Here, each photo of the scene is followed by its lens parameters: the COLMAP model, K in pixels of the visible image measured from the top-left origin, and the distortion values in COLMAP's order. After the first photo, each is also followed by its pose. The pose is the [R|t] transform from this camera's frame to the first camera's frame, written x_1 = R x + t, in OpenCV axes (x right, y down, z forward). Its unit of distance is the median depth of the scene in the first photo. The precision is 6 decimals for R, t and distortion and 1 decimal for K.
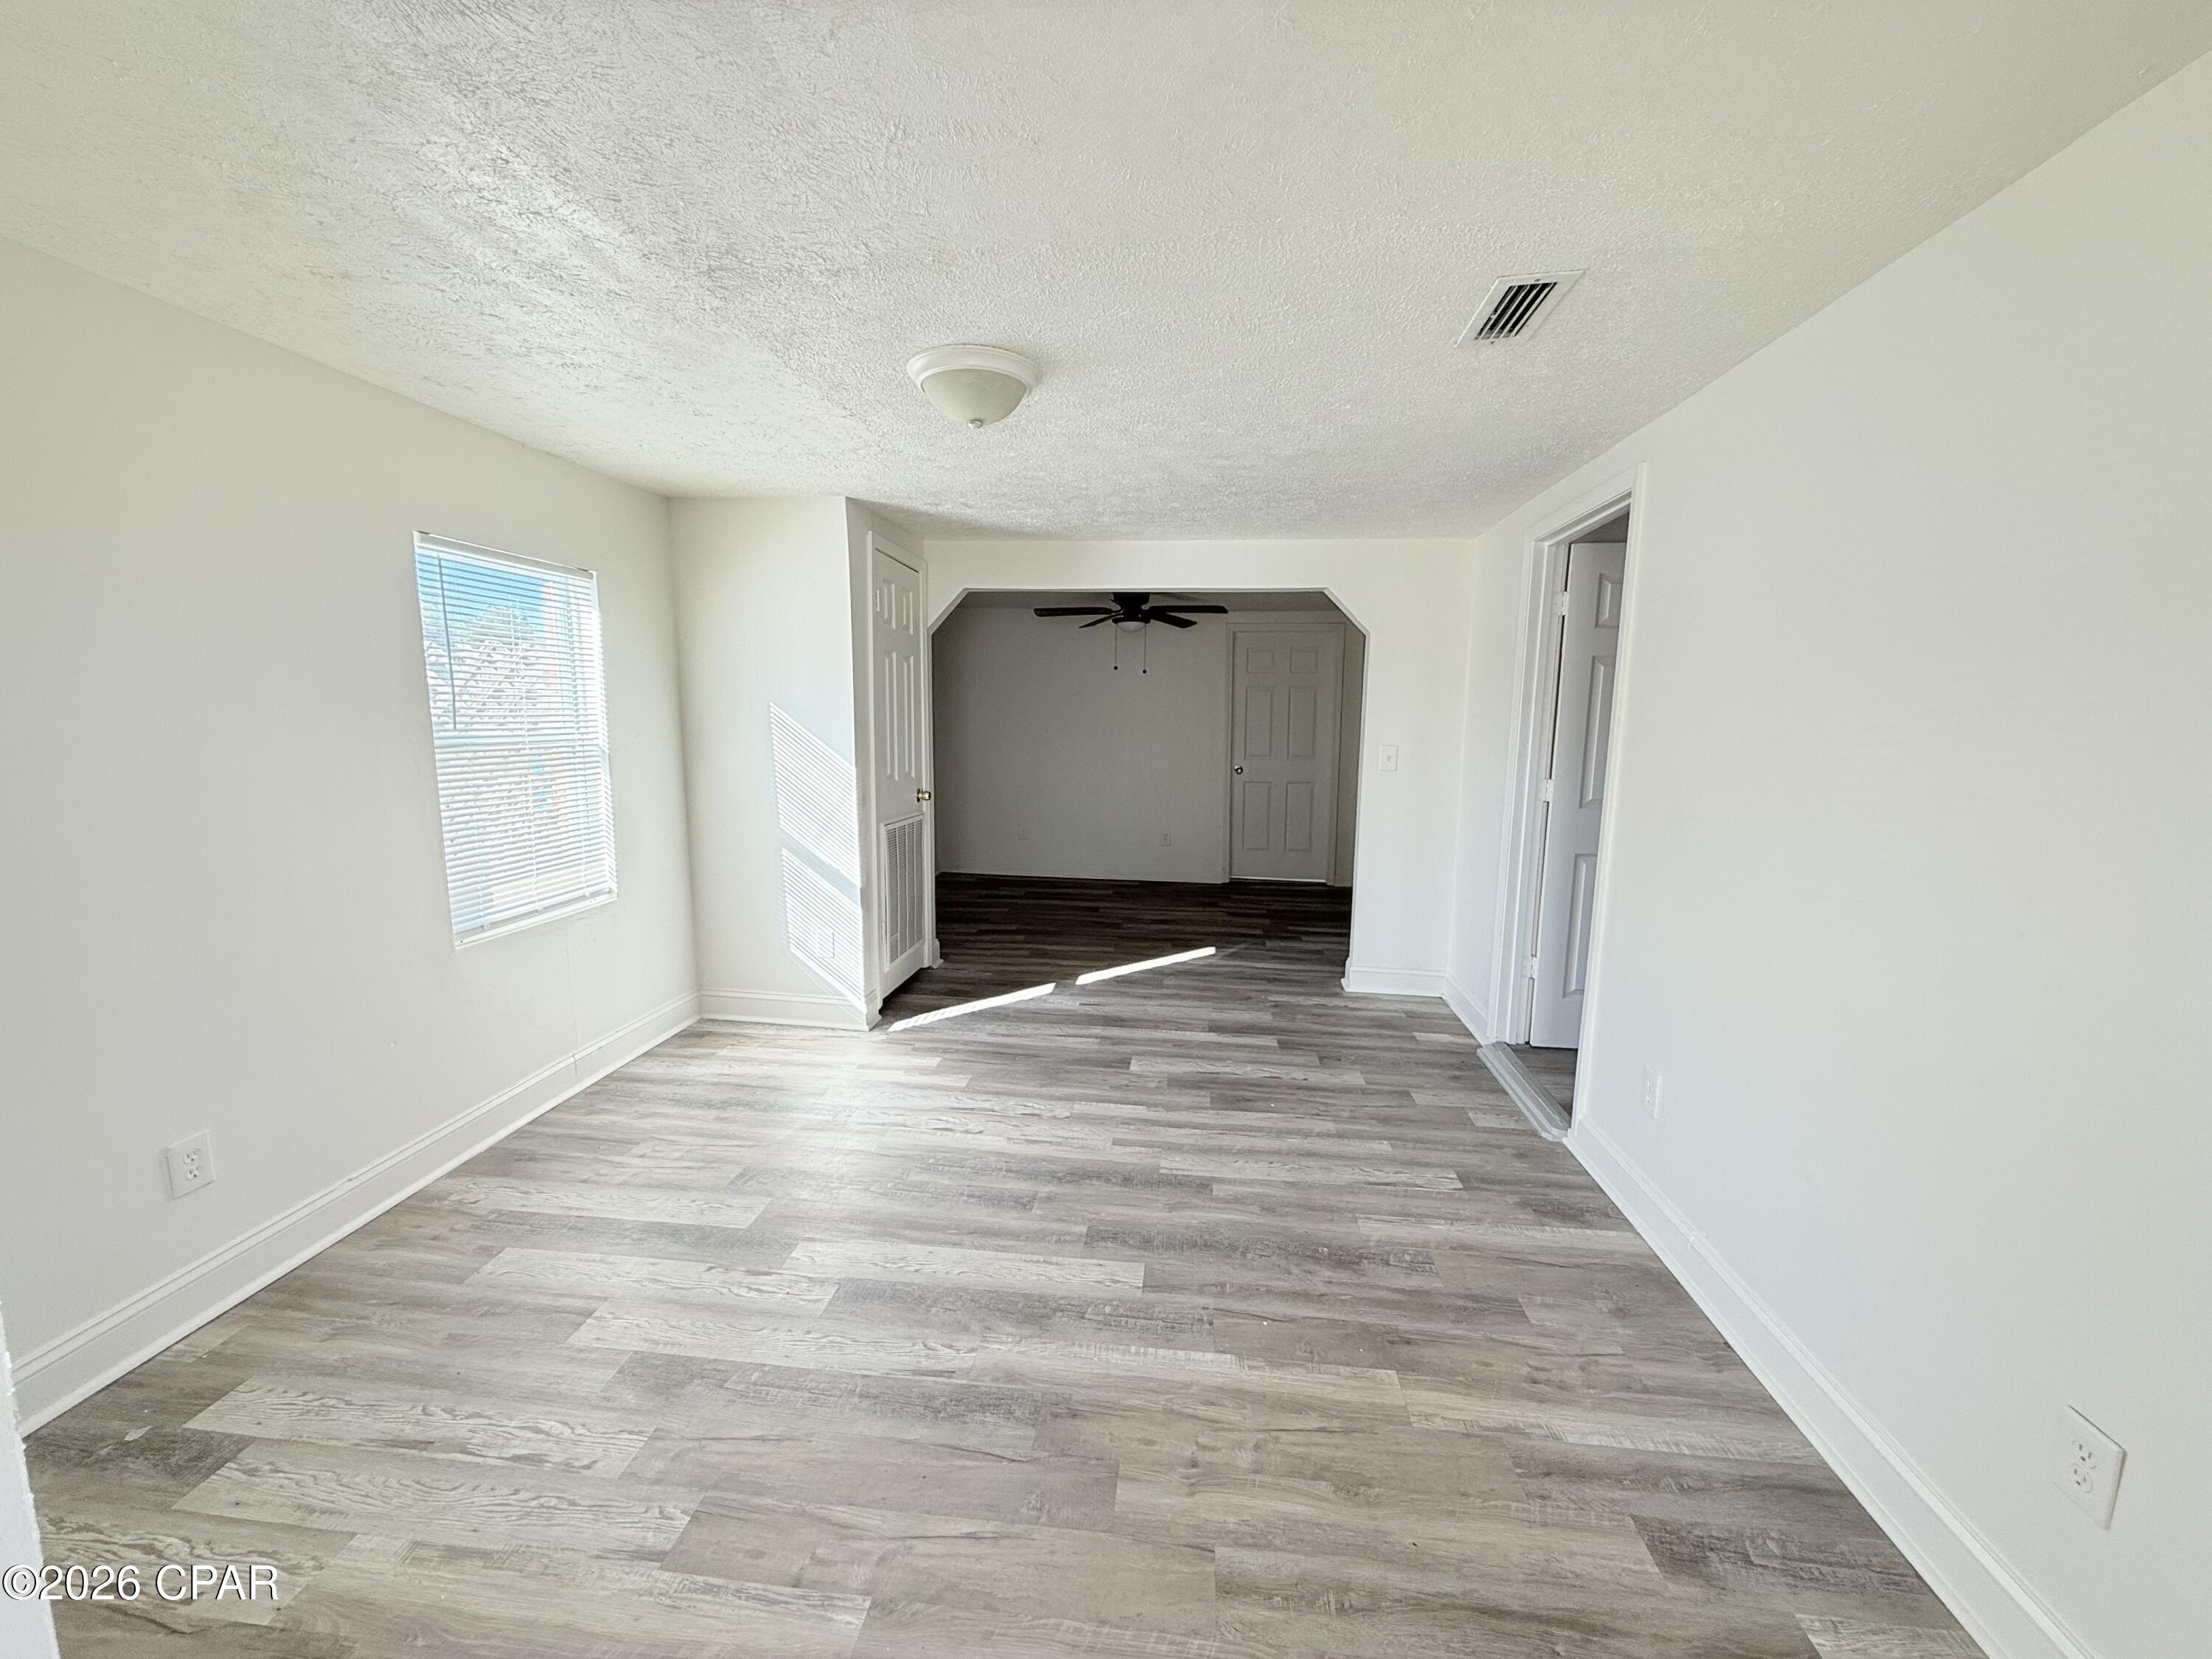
lens RADIAL K [[880.6, 0, 1104.6], [0, 880.6, 831.8], [0, 0, 1]] dist [-0.000592, 0.000378]
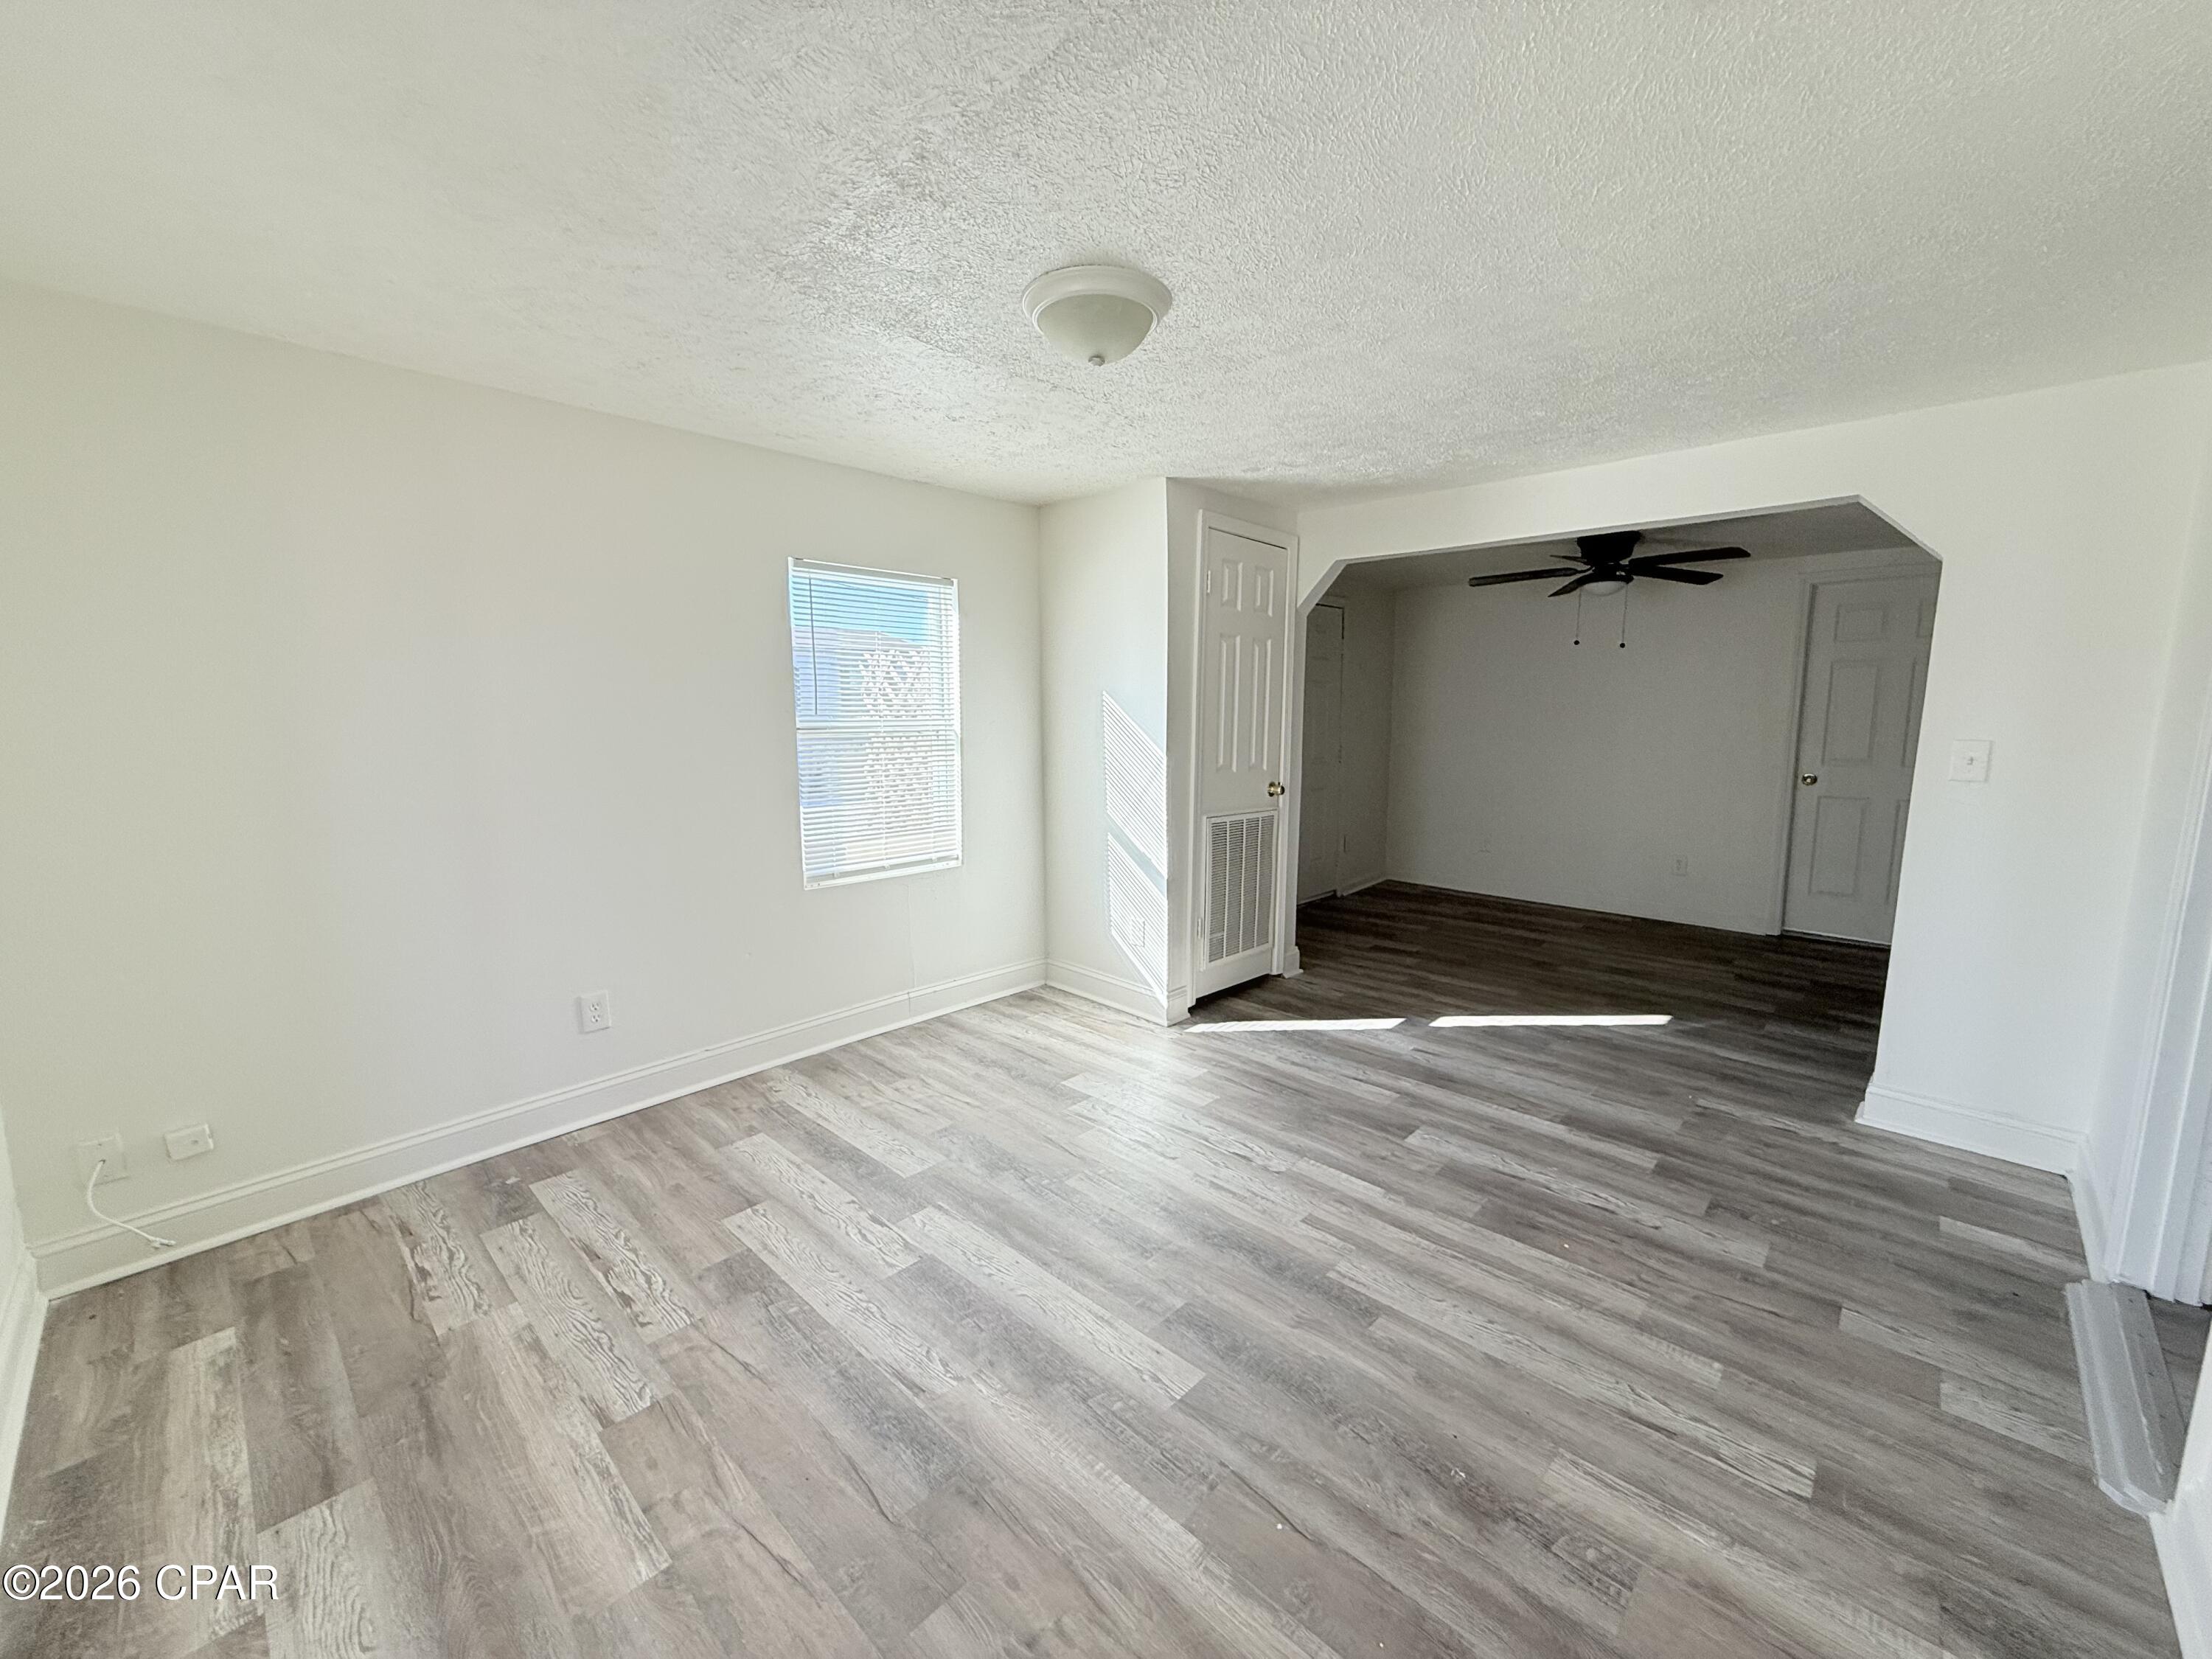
lens RADIAL K [[880.6, 0, 1102.0], [0, 880.6, 831.6], [0, 0, 1]] dist [-0.000592, 0.000378]
pose [[0.795265, 0.072023, -0.601969, 0.334631], [-0.072845, 0.997077, 0.023061, -0.008403], [0.601870, 0.025510, 0.798186, 0.238550]]
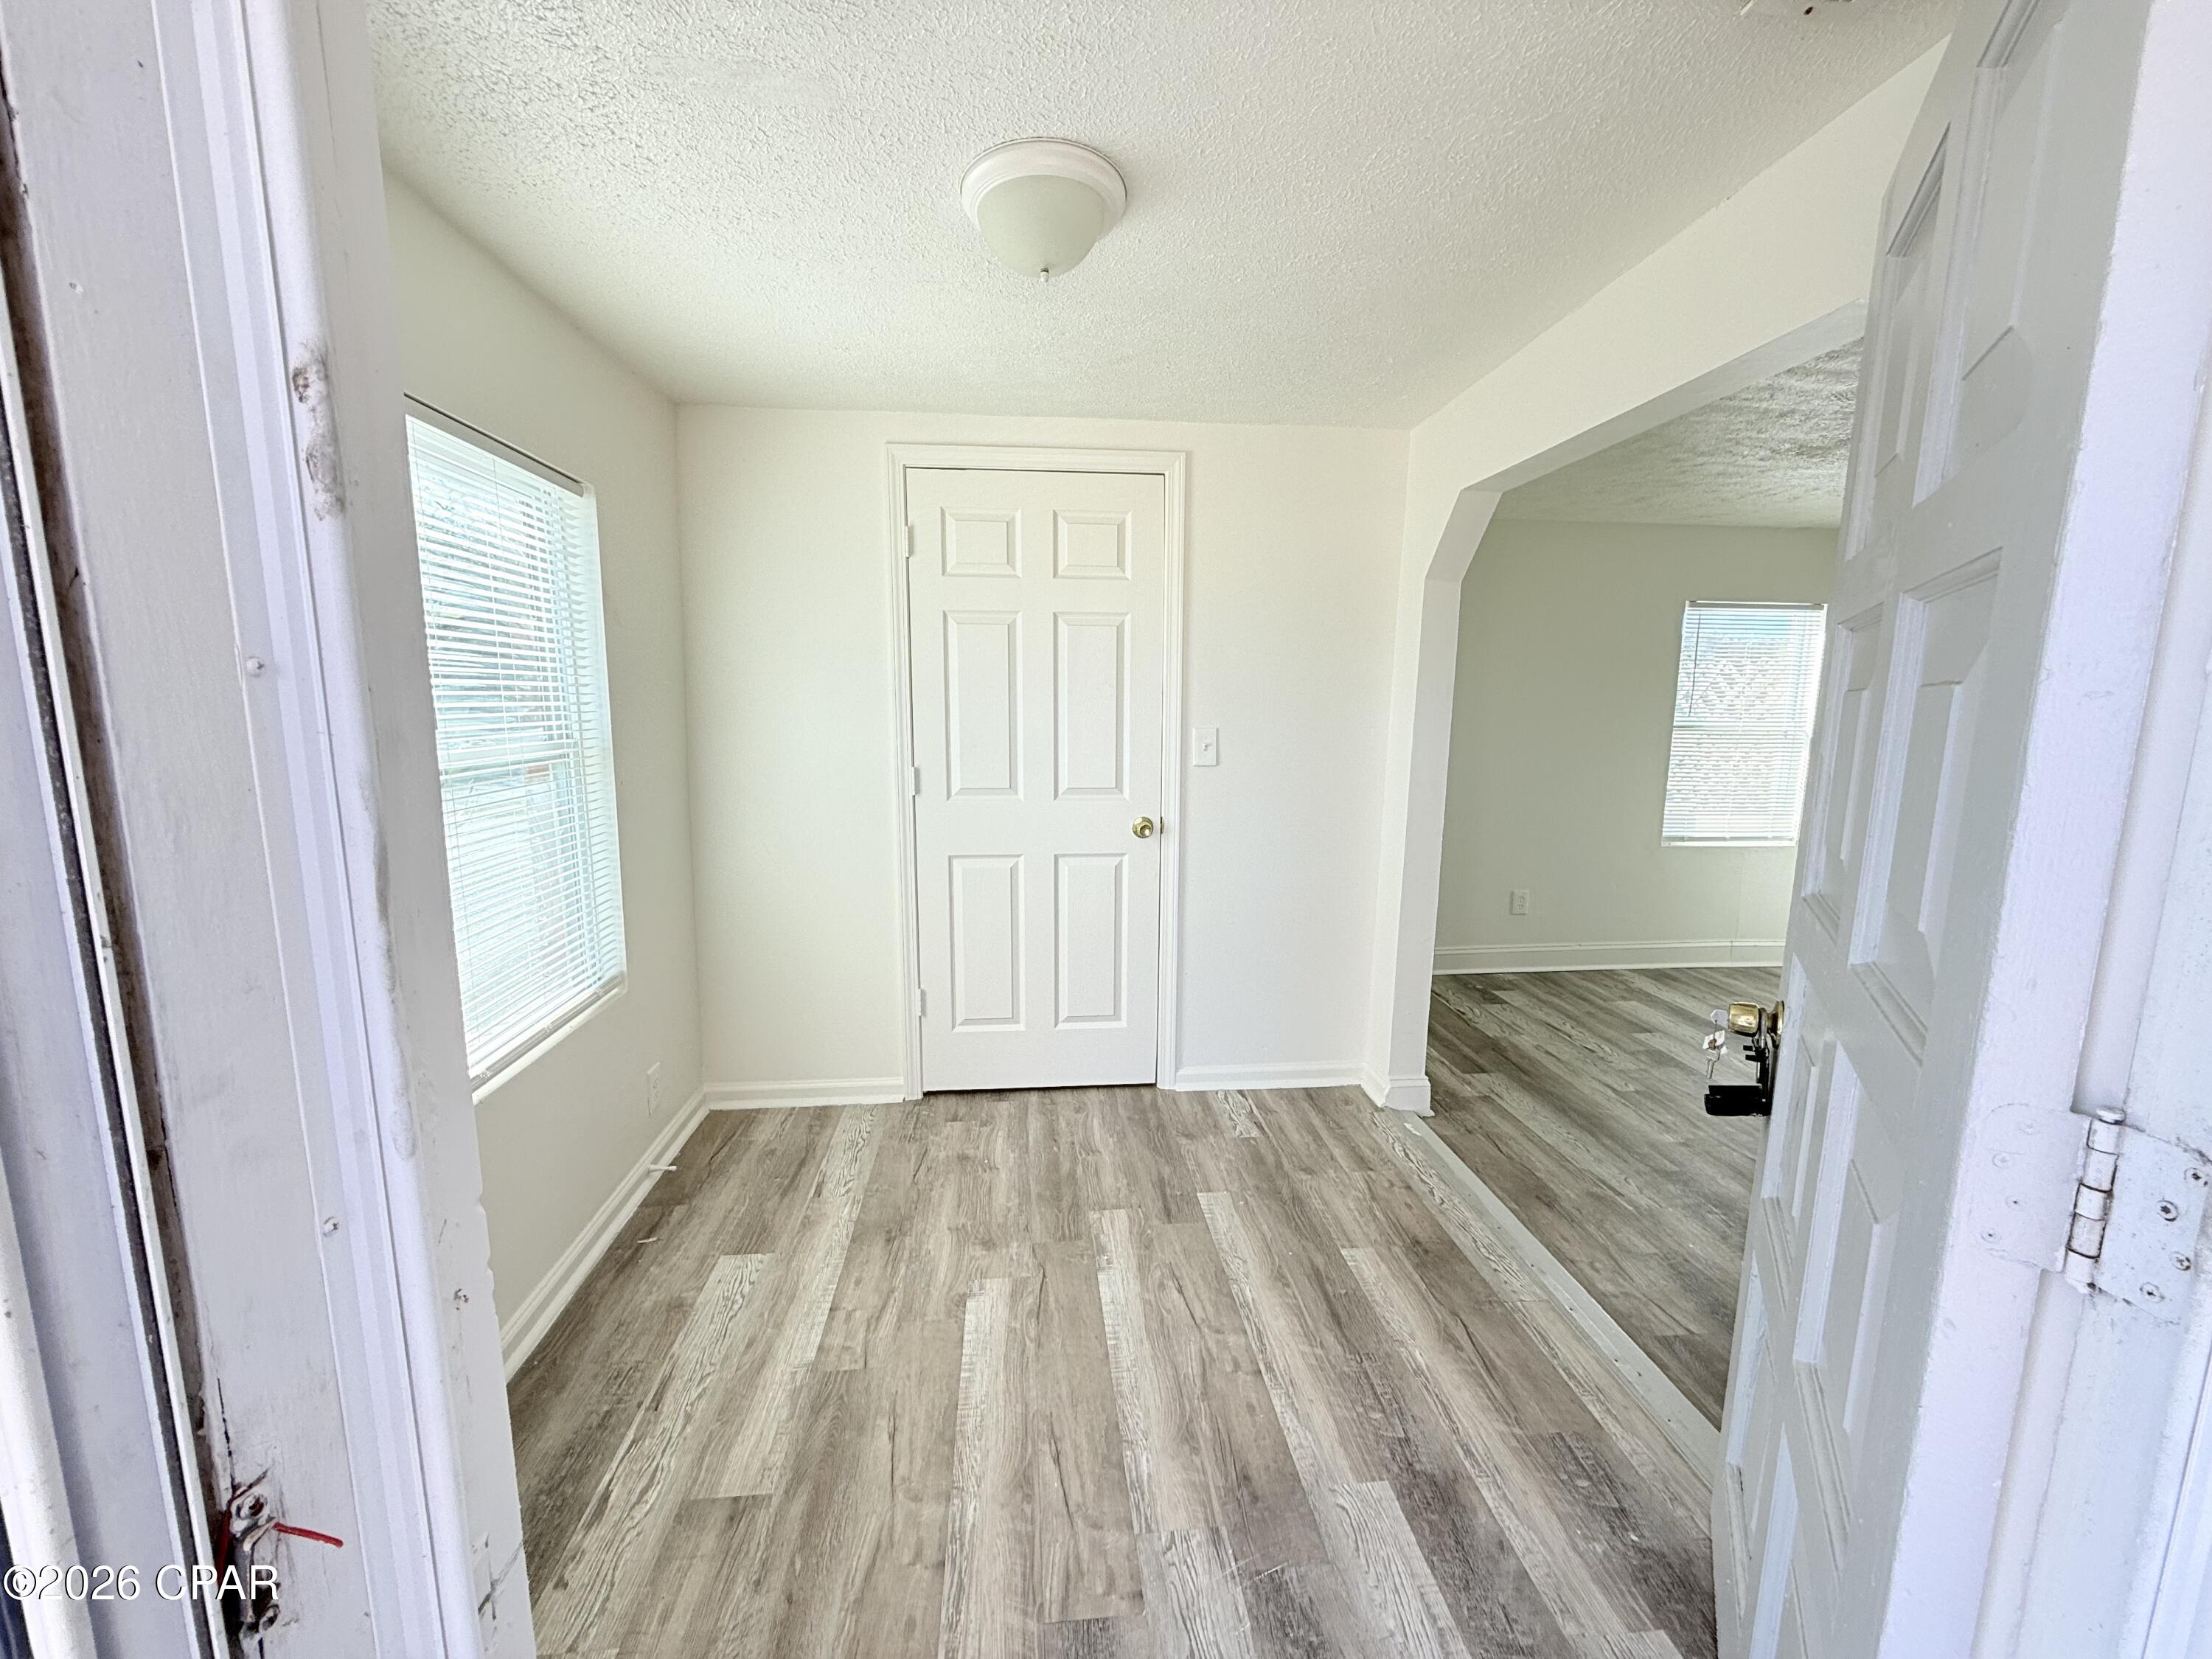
lens RADIAL K [[880.6, 0, 1097.7], [0, 880.6, 830.5], [0, 0, 1]] dist [-0.000592, 0.000378]
pose [[0.198870, 0.130701, -0.971271, 0.660491], [-0.143014, 0.984328, 0.103176, 0.081282], [0.969535, 0.118386, 0.214445, -0.403665]]
